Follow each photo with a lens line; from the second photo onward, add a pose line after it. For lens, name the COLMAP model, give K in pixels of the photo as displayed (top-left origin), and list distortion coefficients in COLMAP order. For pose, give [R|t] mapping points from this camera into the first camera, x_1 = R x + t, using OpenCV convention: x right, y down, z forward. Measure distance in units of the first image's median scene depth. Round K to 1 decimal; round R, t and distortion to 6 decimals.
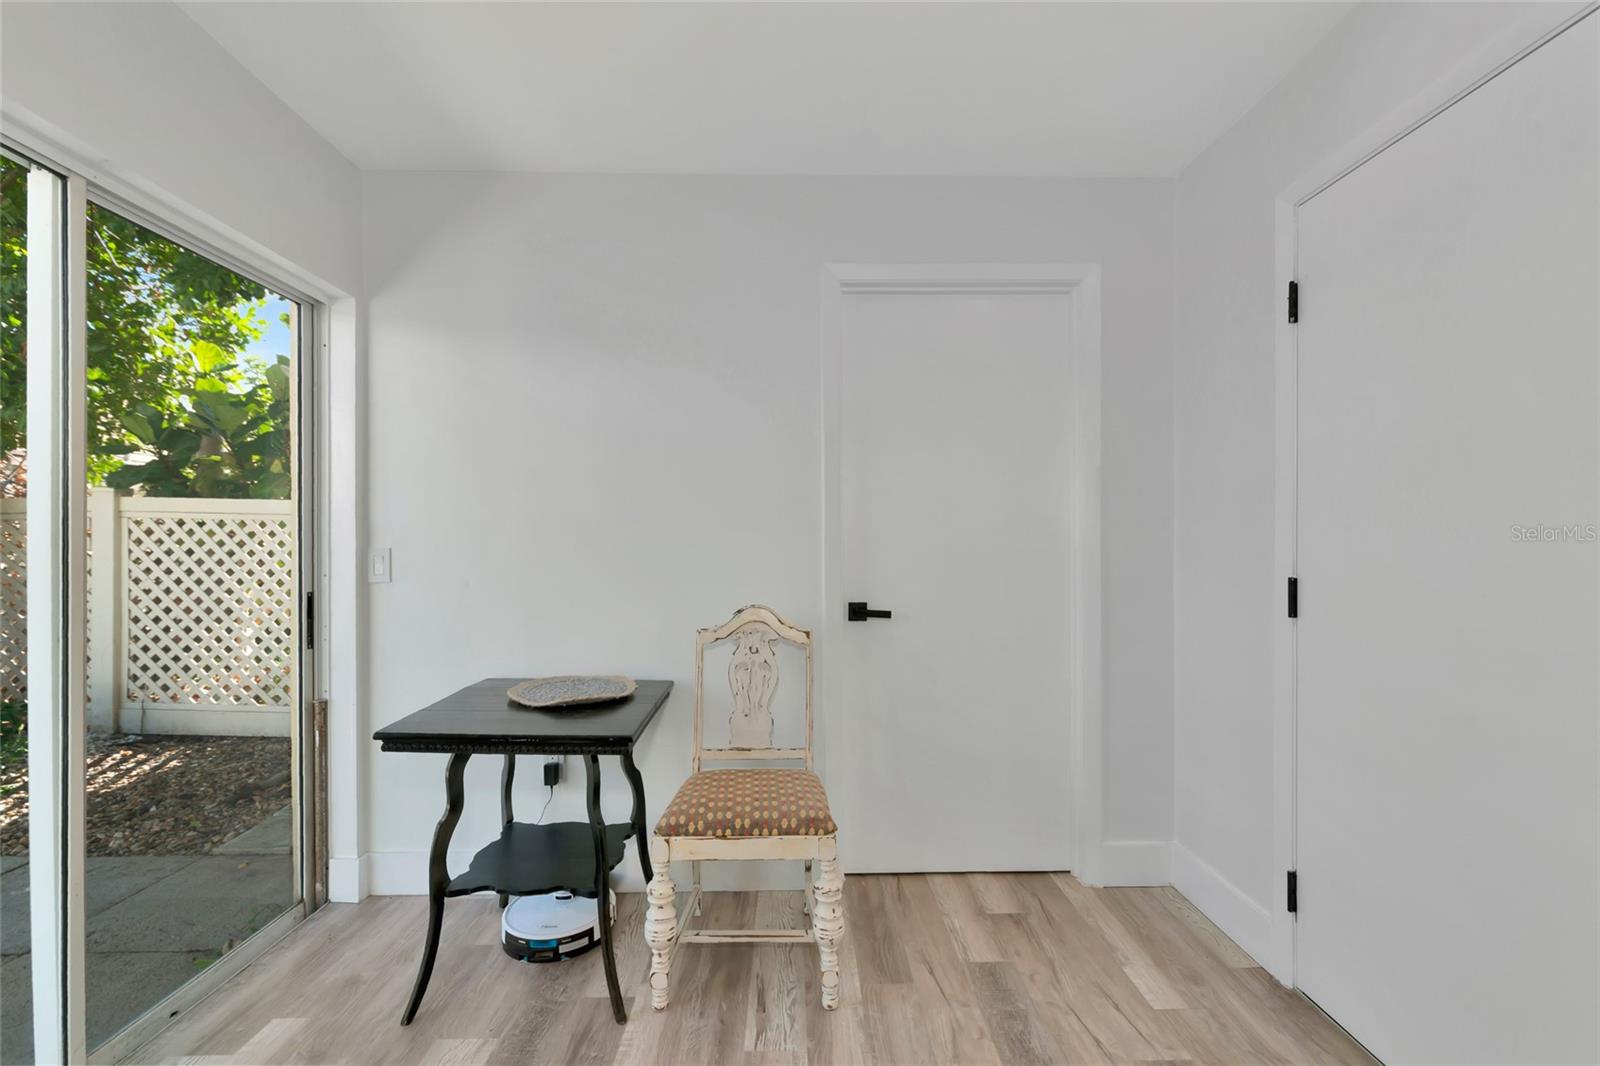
lens RADIAL K [[668.3, 0, 793.0], [0, 668.3, 550.2], [0, 0, 1]] dist [-0.001388, -0.000270]
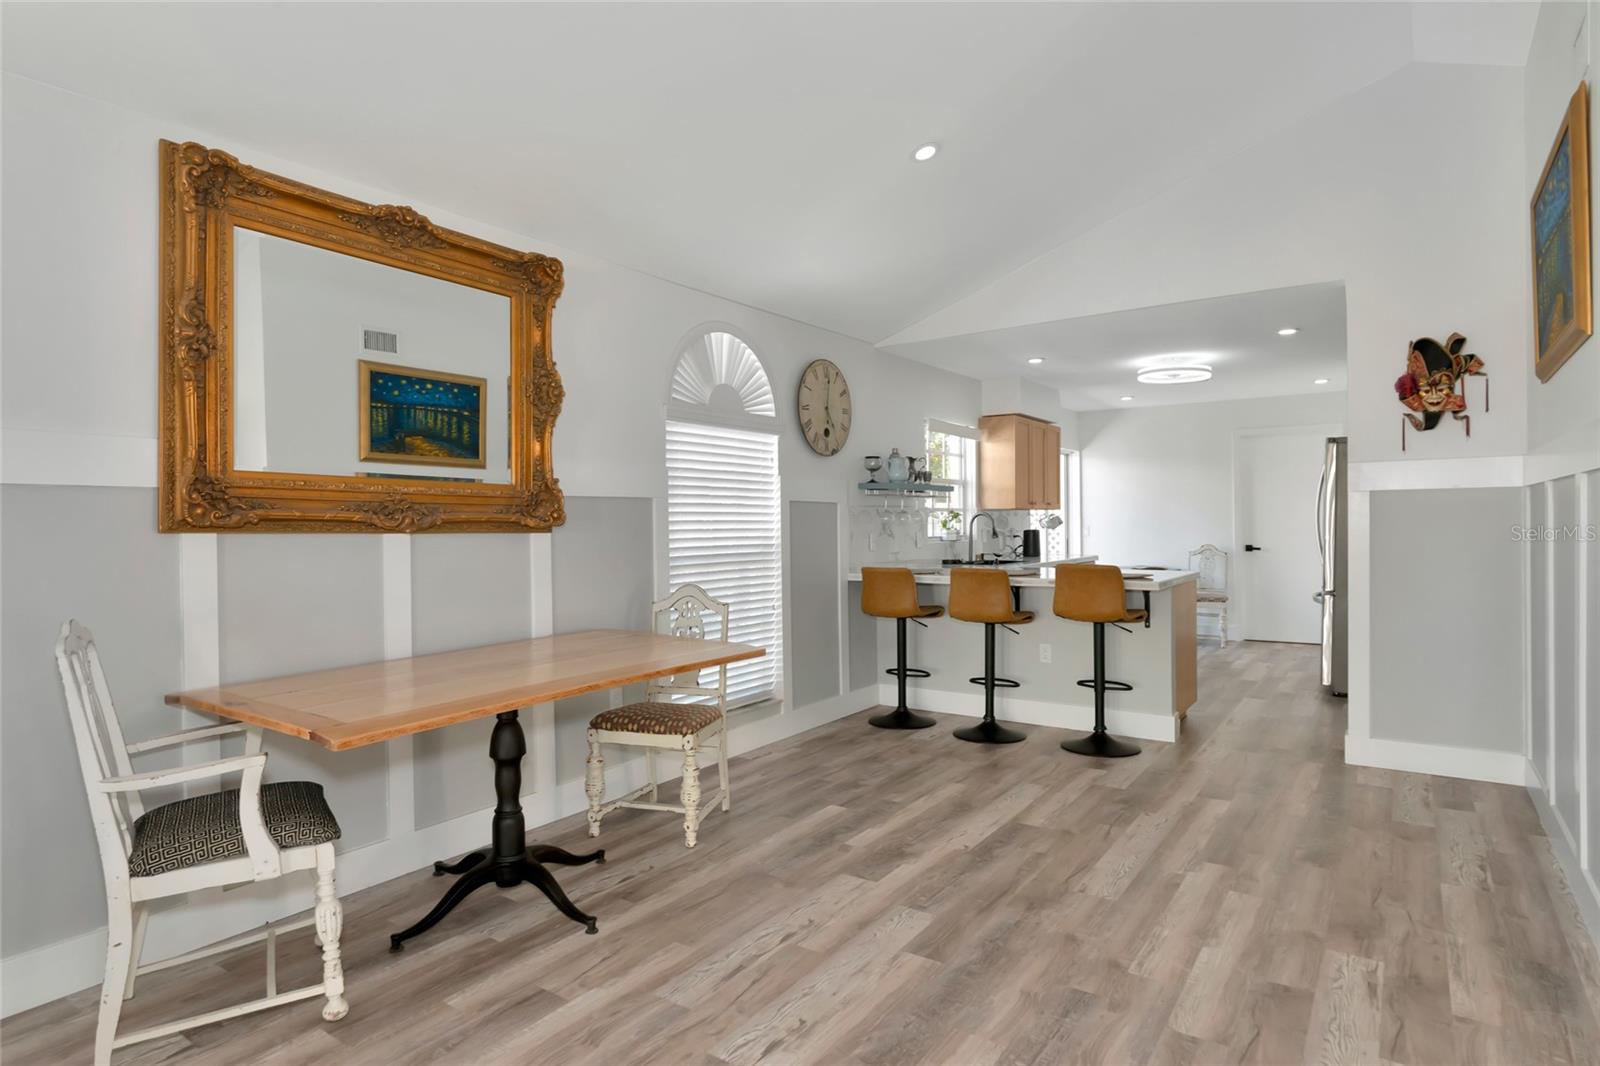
lens RADIAL K [[871.6, 0, 800.0], [0, 871.6, 533.0], [0, 0, 1]] dist [-0.002216, -0.000460]
pose [[0.811541, 0.000452, -0.584295, 0.781802], [0.004403, 0.999967, 0.006889, -0.008049], [0.584278, -0.008164, 0.811512, -3.459856]]
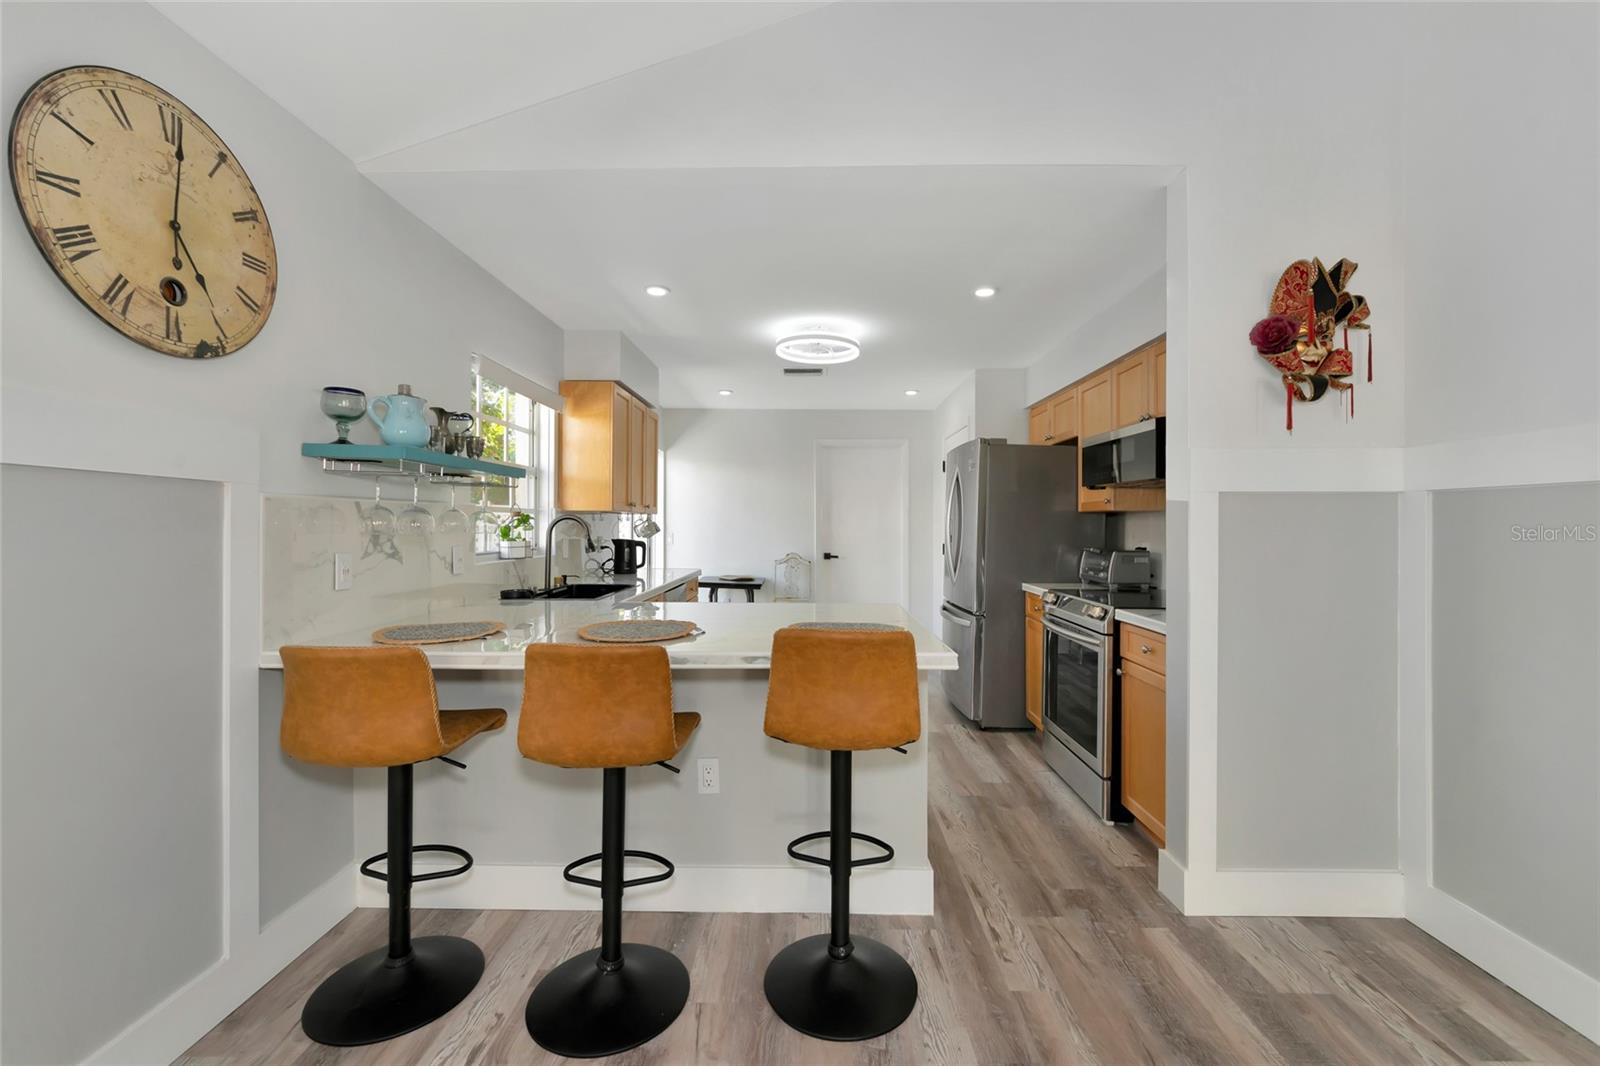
lens RADIAL K [[662.6, 0, 805.7], [0, 662.6, 526.6], [0, 0, 1]] dist [-0.001034, 0.004177]
pose [[0.999665, 0.004953, -0.025422, 0.081261], [-0.005075, 0.999976, -0.004723, -0.025904], [0.025398, 0.004850, 0.999666, -2.079768]]
